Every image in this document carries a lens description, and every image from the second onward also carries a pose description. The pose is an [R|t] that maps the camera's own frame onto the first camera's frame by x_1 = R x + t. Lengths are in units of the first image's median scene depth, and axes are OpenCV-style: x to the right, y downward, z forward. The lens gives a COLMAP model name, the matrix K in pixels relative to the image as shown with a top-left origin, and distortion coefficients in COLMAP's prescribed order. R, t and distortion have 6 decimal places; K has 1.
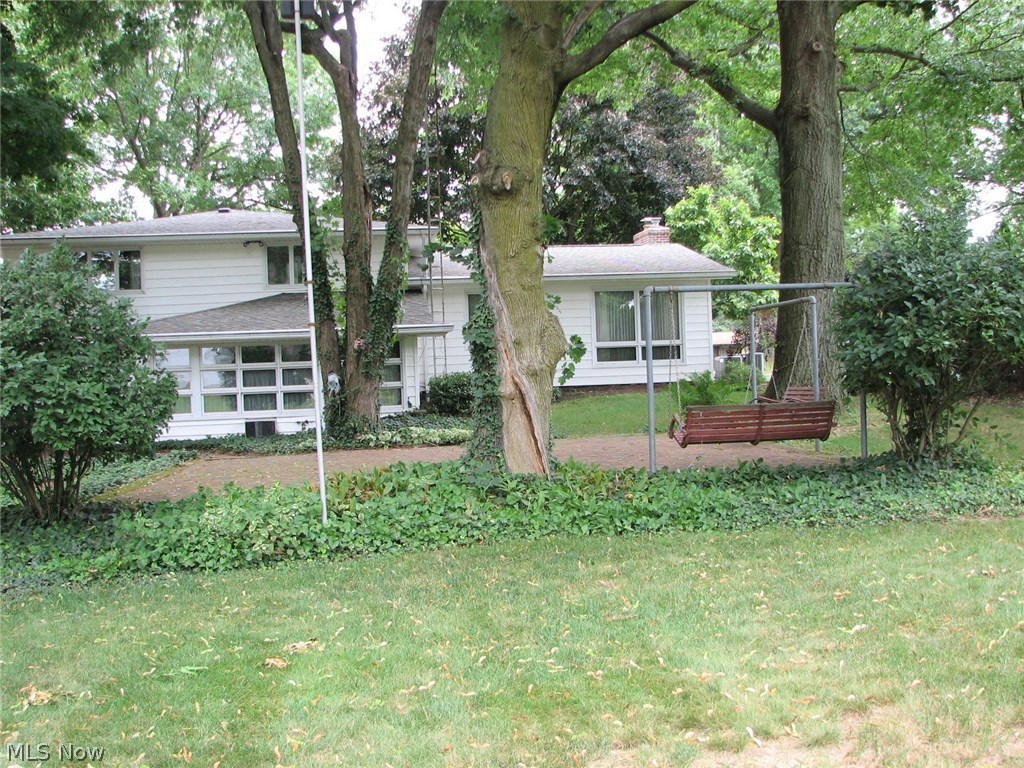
lens RADIAL K [[1446.4, 0, 513.1], [0, 1446.4, 379.1], [0, 0, 1]] dist [-0.318173, 0.000000]
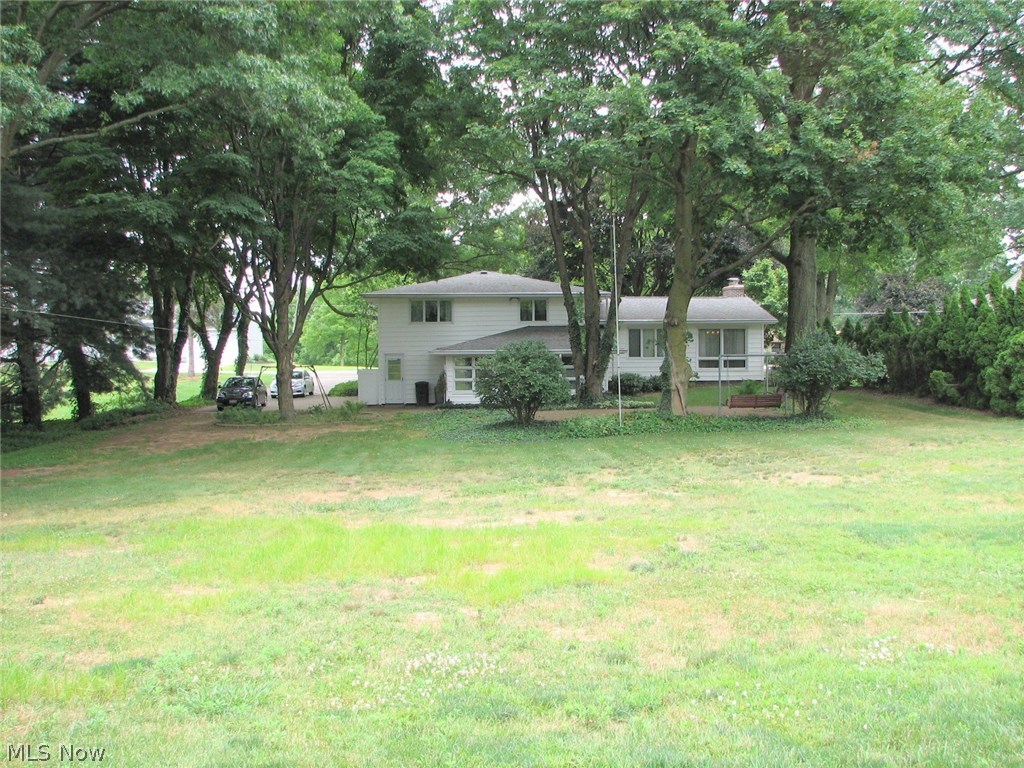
lens RADIAL K [[1446.4, 0, 511.8], [0, 1446.4, 387.7], [0, 0, 1]] dist [-0.318173, 0.000000]
pose [[0.997375, 0.031203, -0.065344, -0.060282], [-0.029896, 0.999335, 0.020891, -0.019269], [0.065953, -0.018883, 0.997644, -0.862748]]
